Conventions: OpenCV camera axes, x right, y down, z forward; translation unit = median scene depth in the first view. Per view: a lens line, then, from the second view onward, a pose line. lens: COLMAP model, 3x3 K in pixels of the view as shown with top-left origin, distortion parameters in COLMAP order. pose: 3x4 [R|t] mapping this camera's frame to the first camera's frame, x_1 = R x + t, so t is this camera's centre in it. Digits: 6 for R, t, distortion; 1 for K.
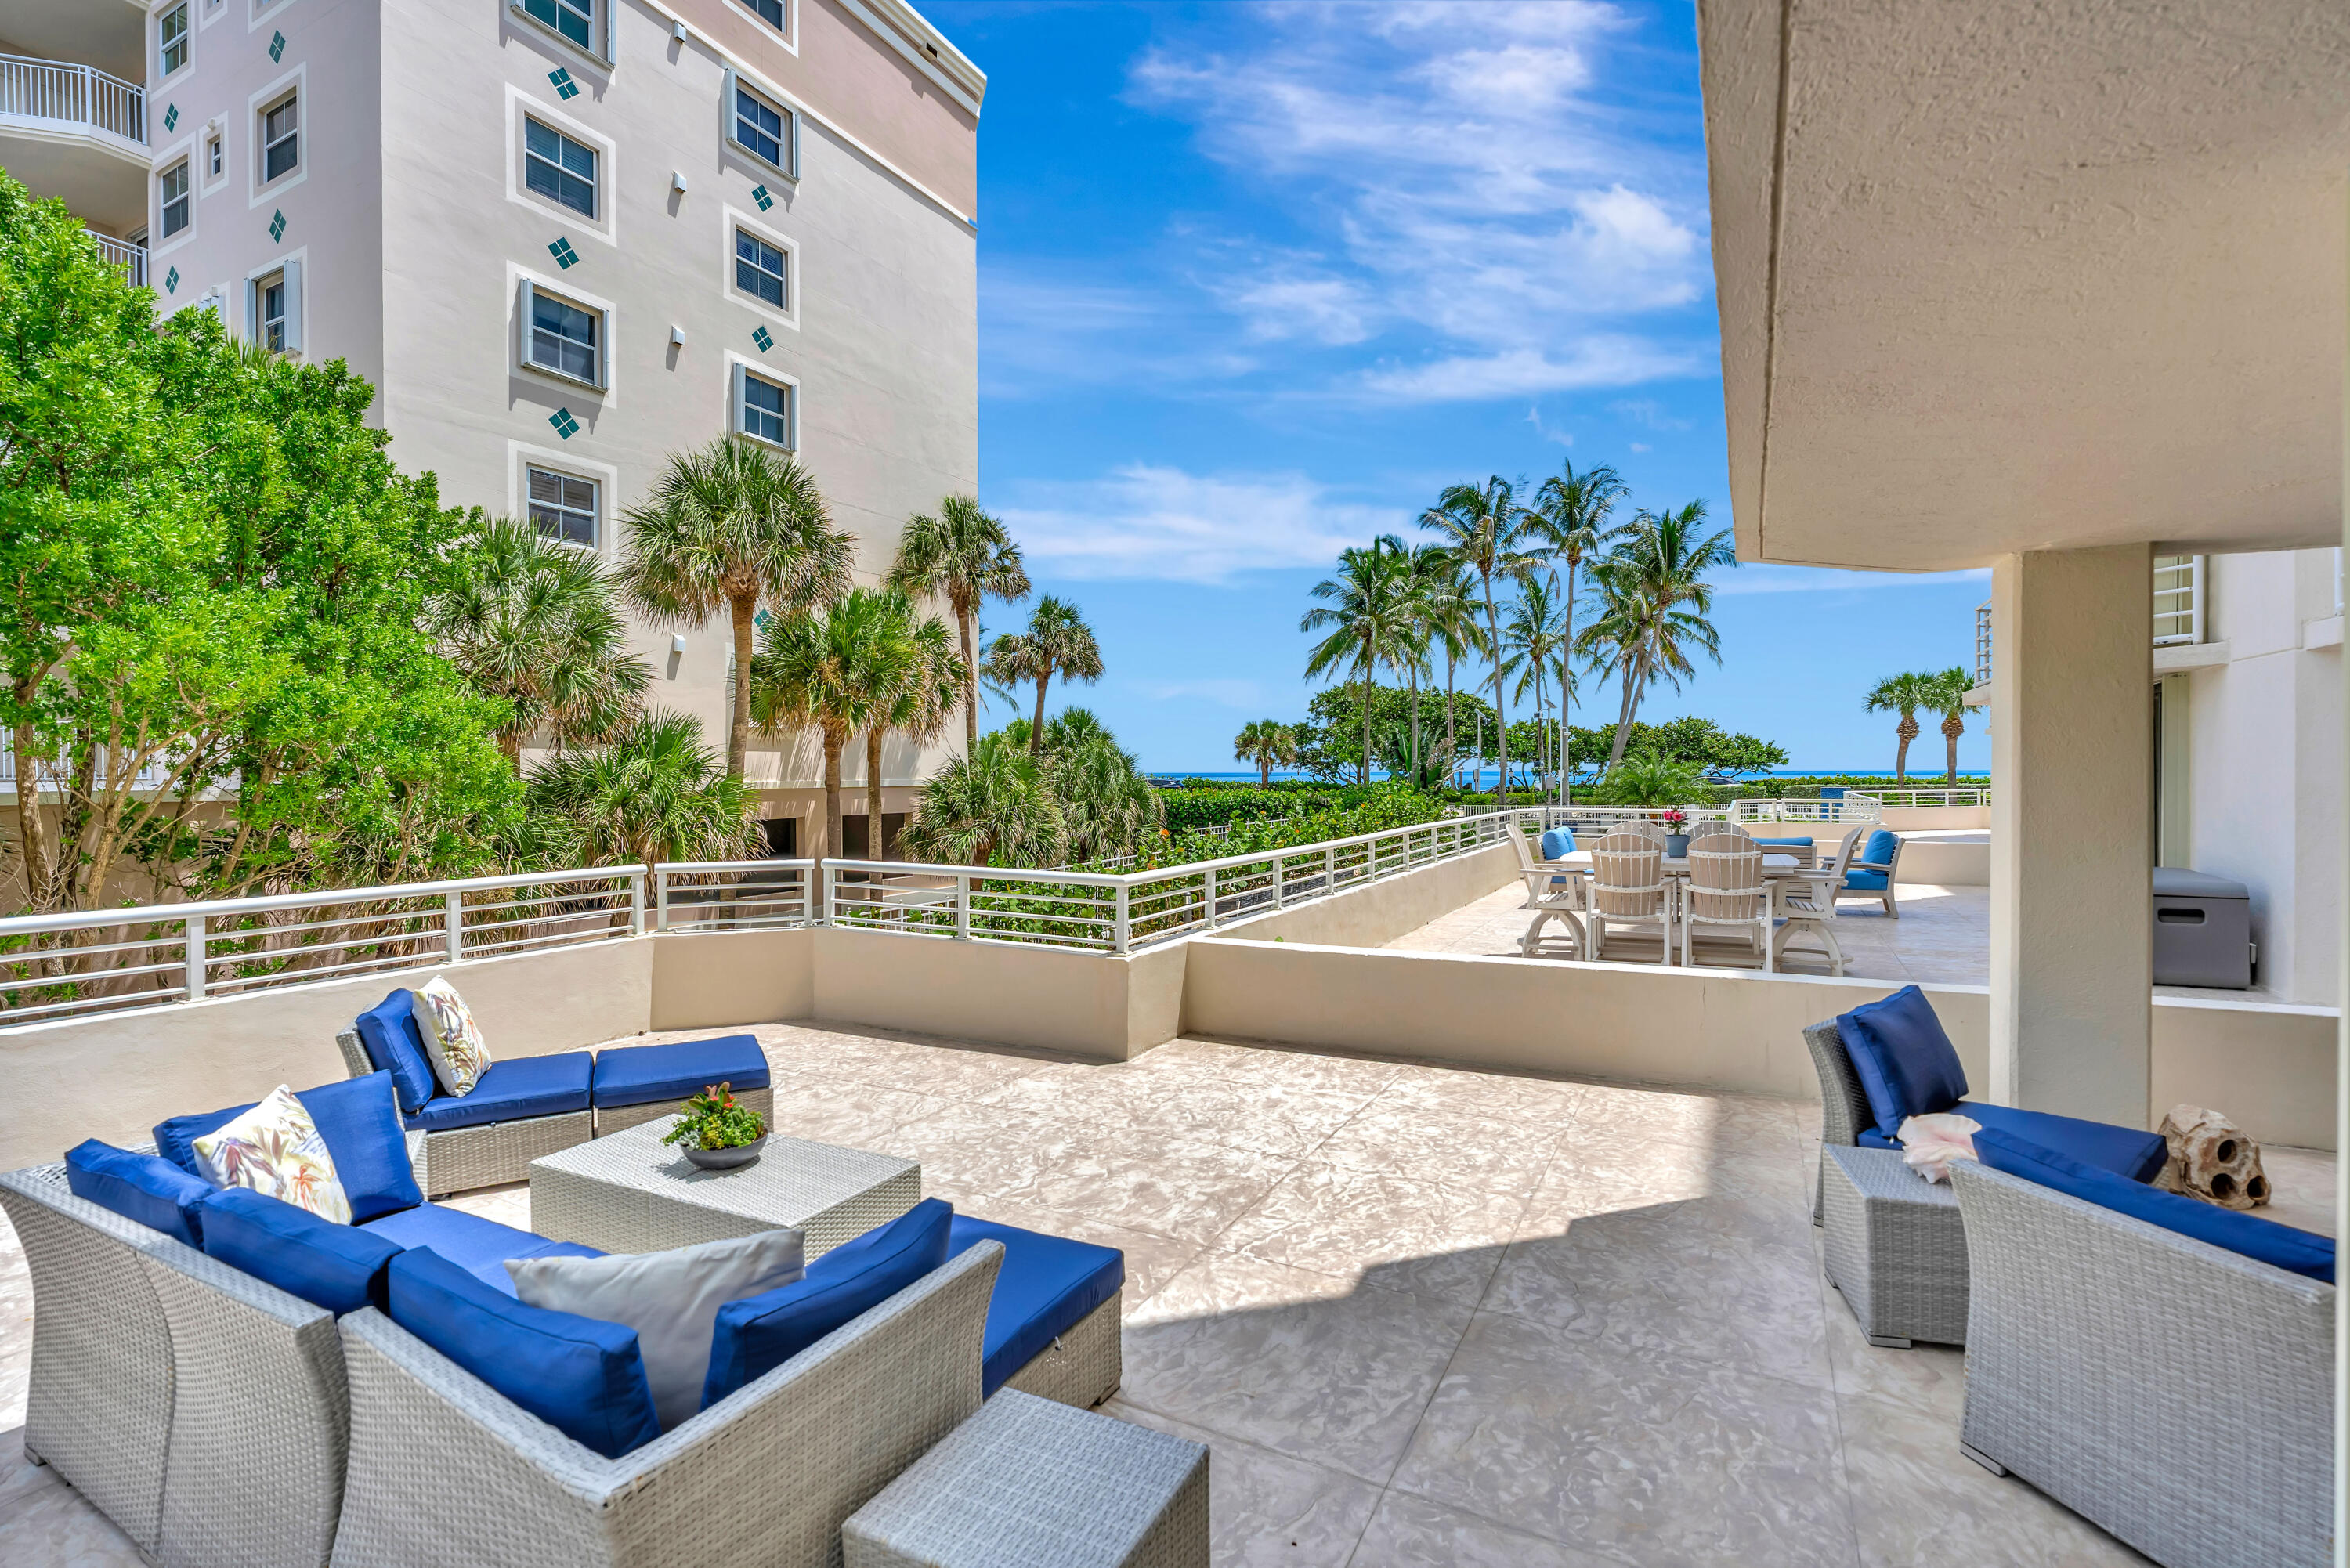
lens RADIAL K [[1087.9, 0, 1166.7], [0, 1087.9, 760.6], [0, 0, 1]] dist [-0.001623, 0.000439]
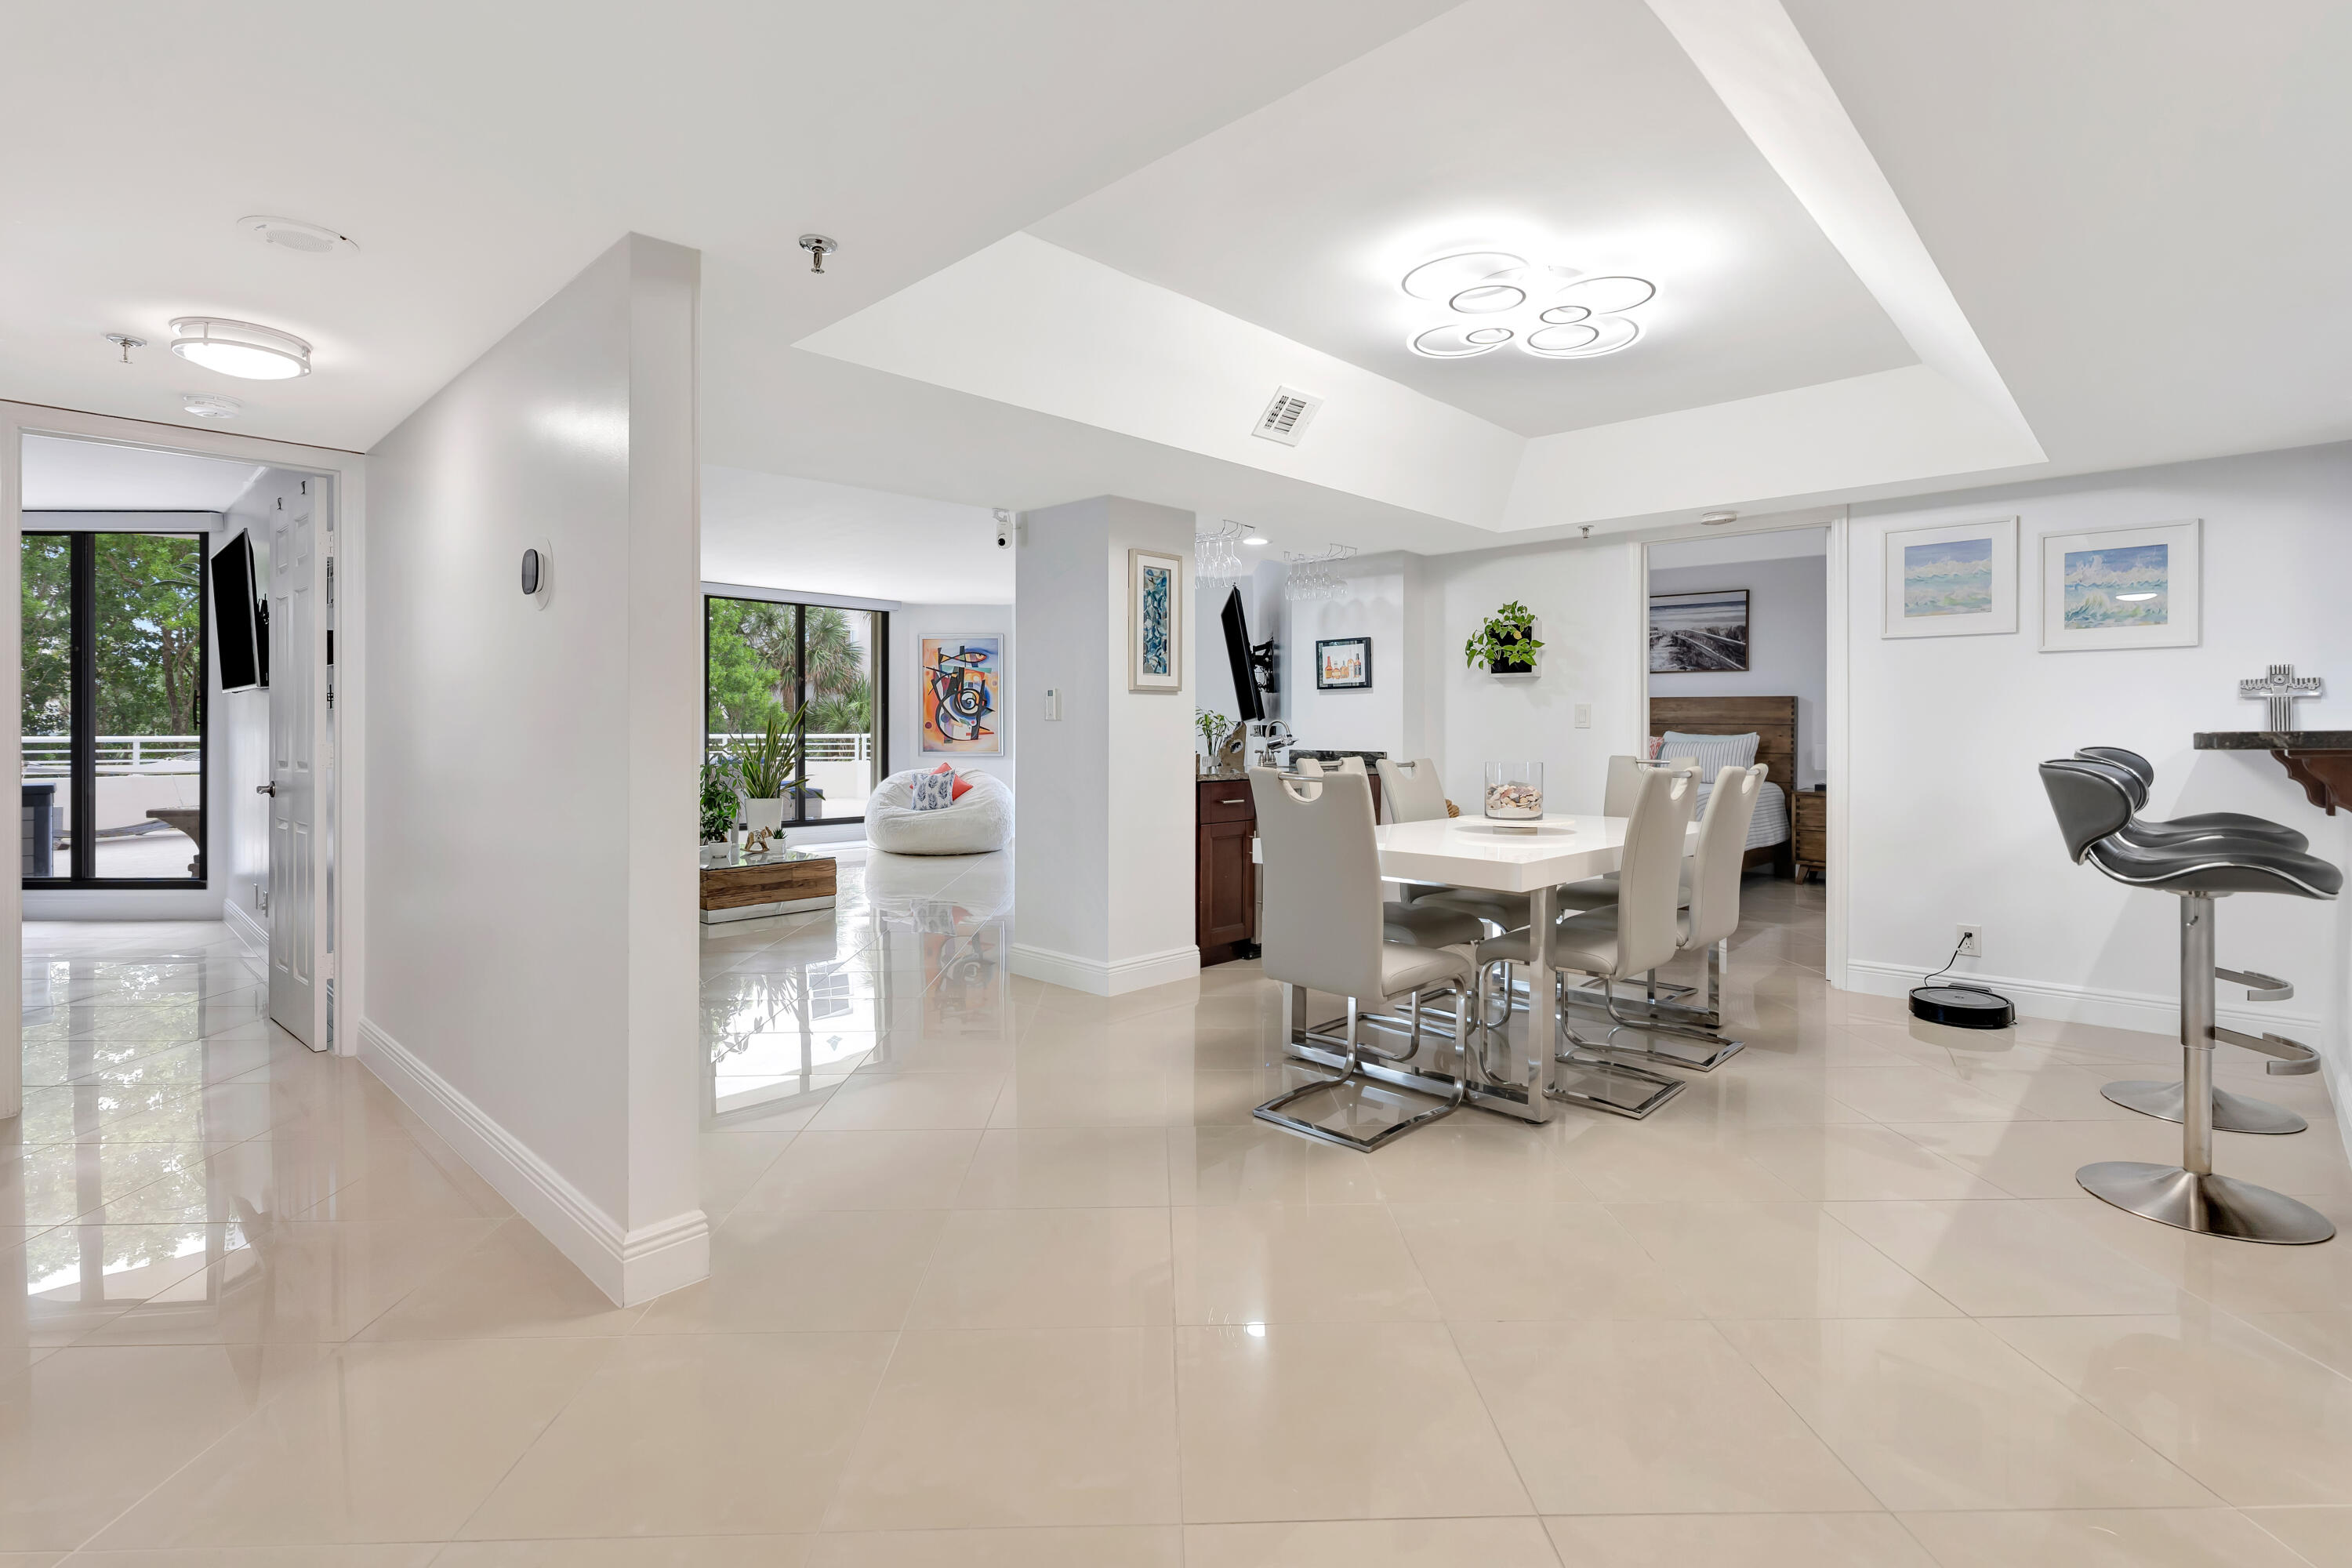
lens RADIAL K [[1088.9, 0, 1195.6], [0, 1088.9, 730.4], [0, 0, 1]] dist [-0.001623, 0.000439]
pose [[0.968531, -0.004015, -0.248862, 0.394051], [0.005967, 0.999957, 0.007091, 0.029048], [0.248822, -0.008353, 0.968513, -0.462577]]
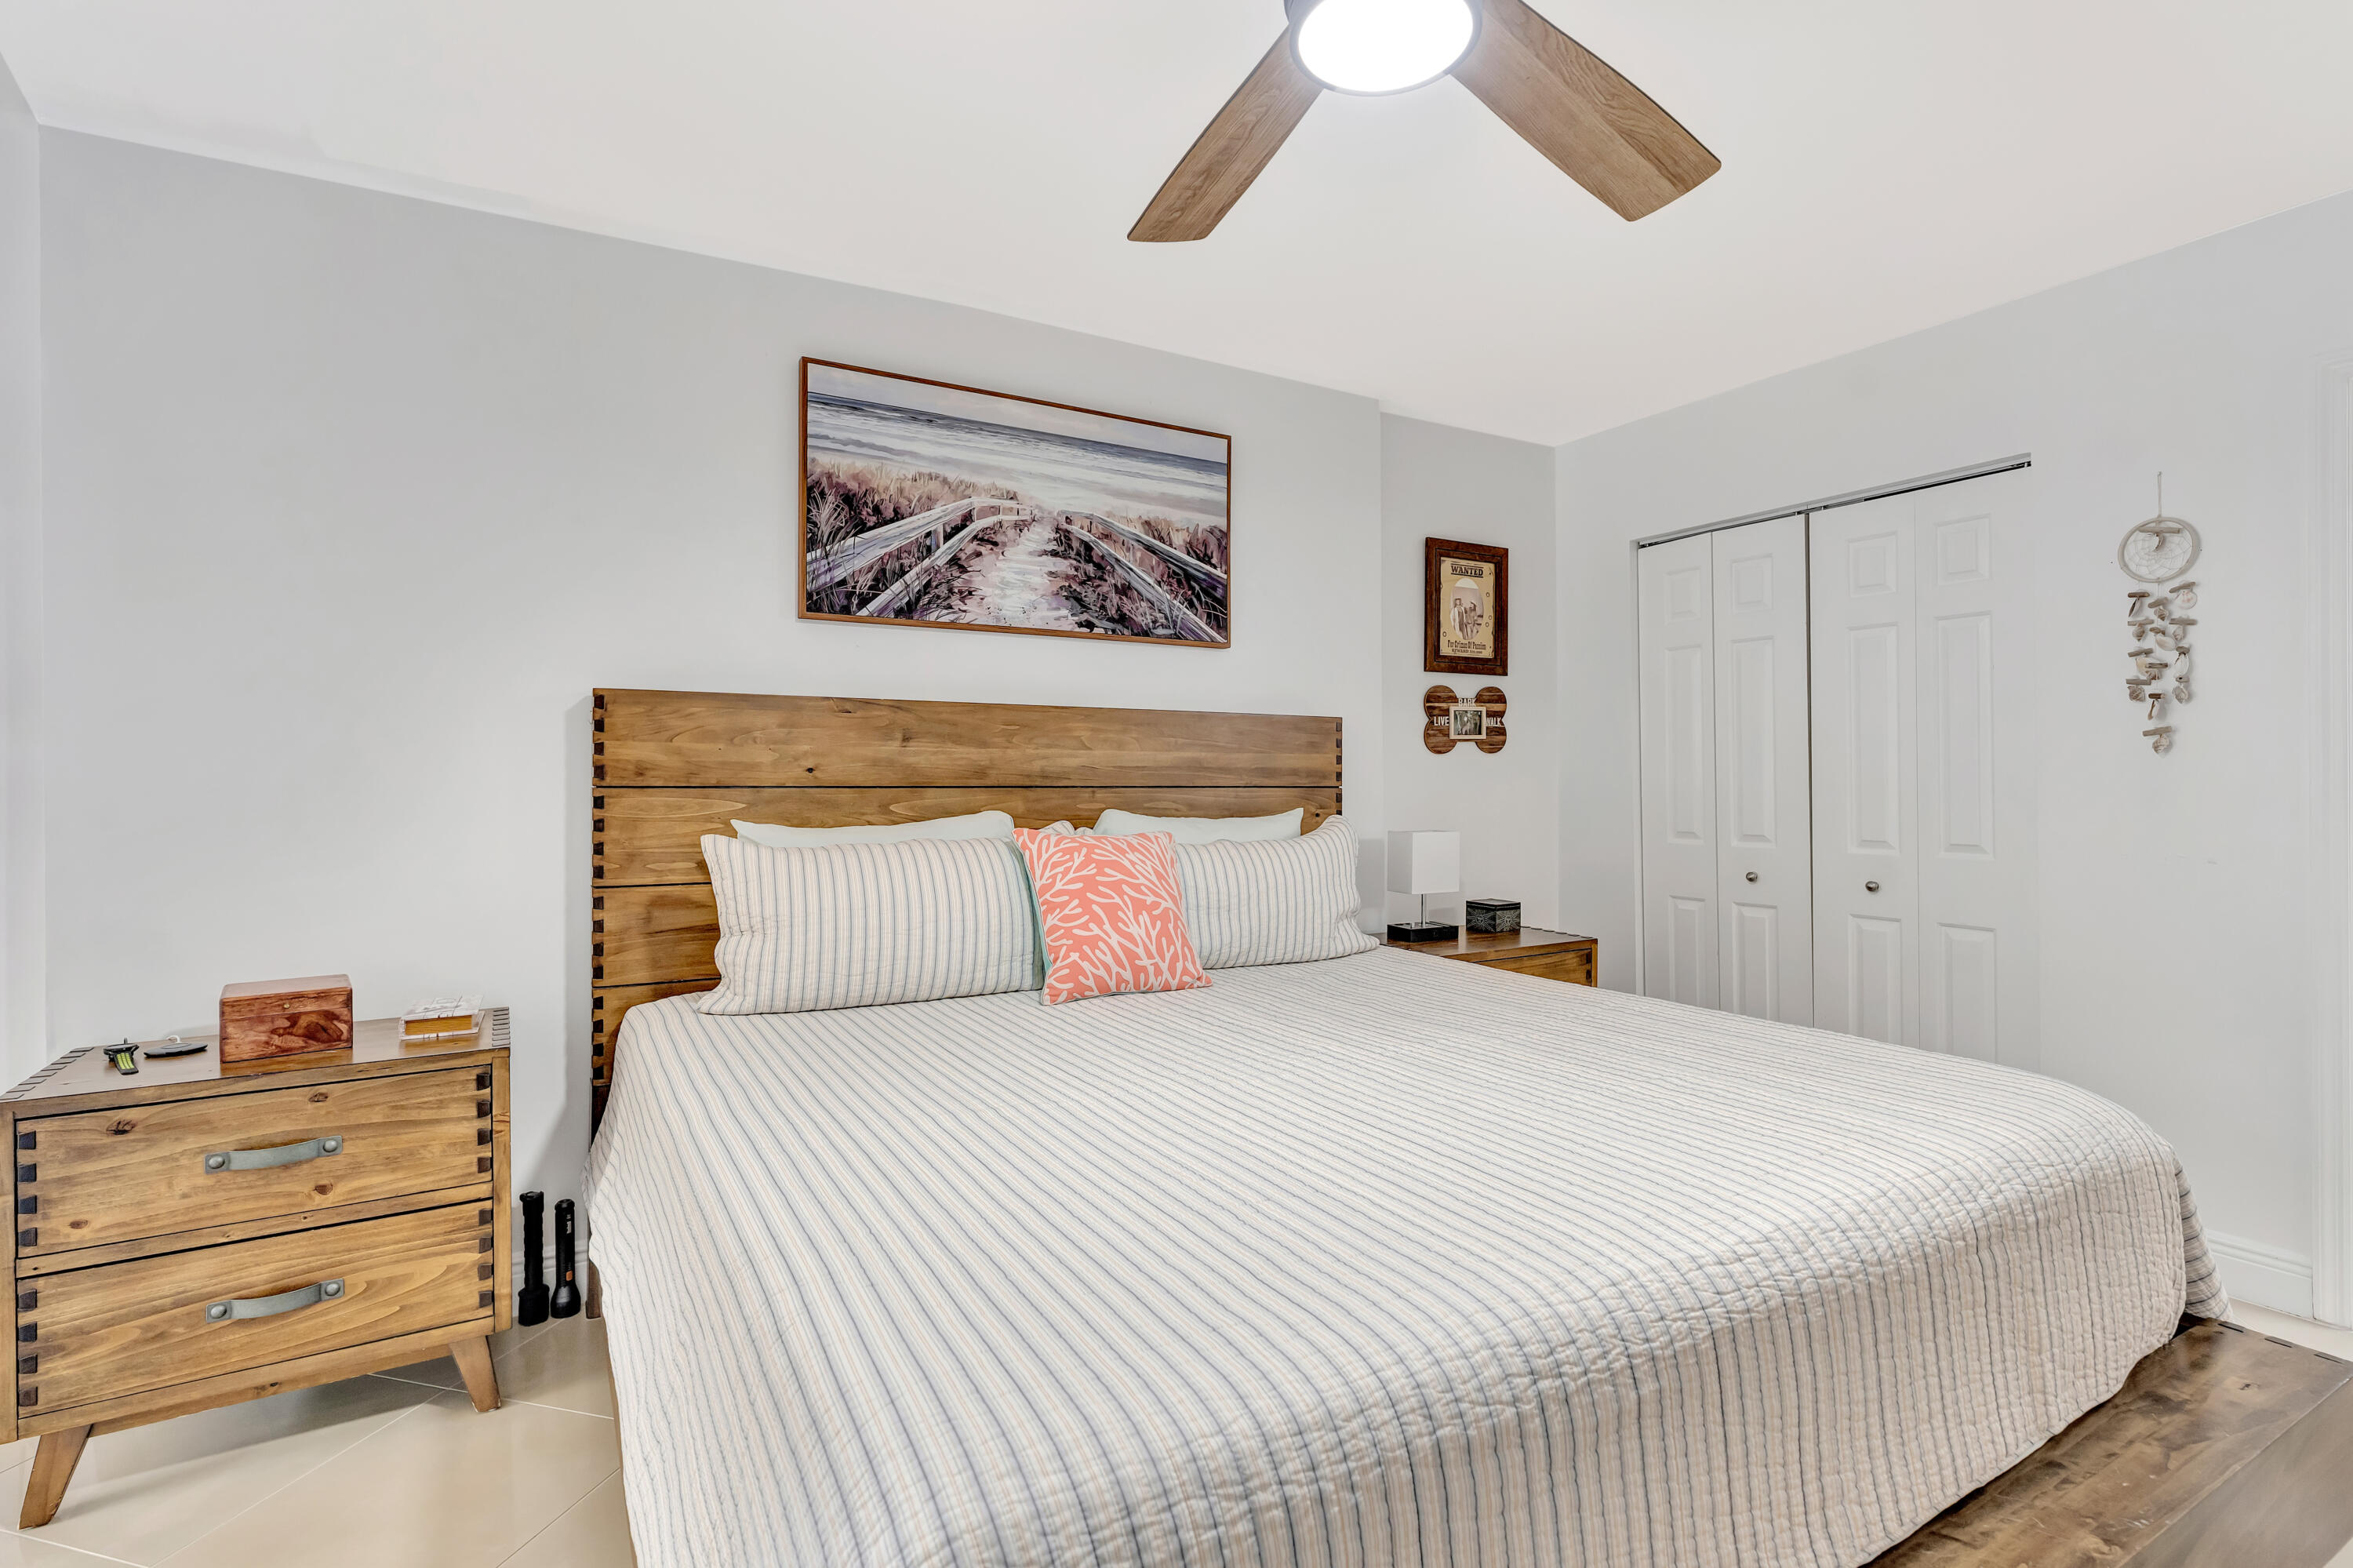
lens RADIAL K [[1089.5, 0, 1160.3], [0, 1089.5, 775.9], [0, 0, 1]] dist [-0.001623, 0.000439]
pose [[0.528304, -0.005150, 0.849040, 0.351112], [0.005648, 0.999981, 0.002552, 0.028859], [-0.849037, 0.003447, 0.528323, -0.063339]]
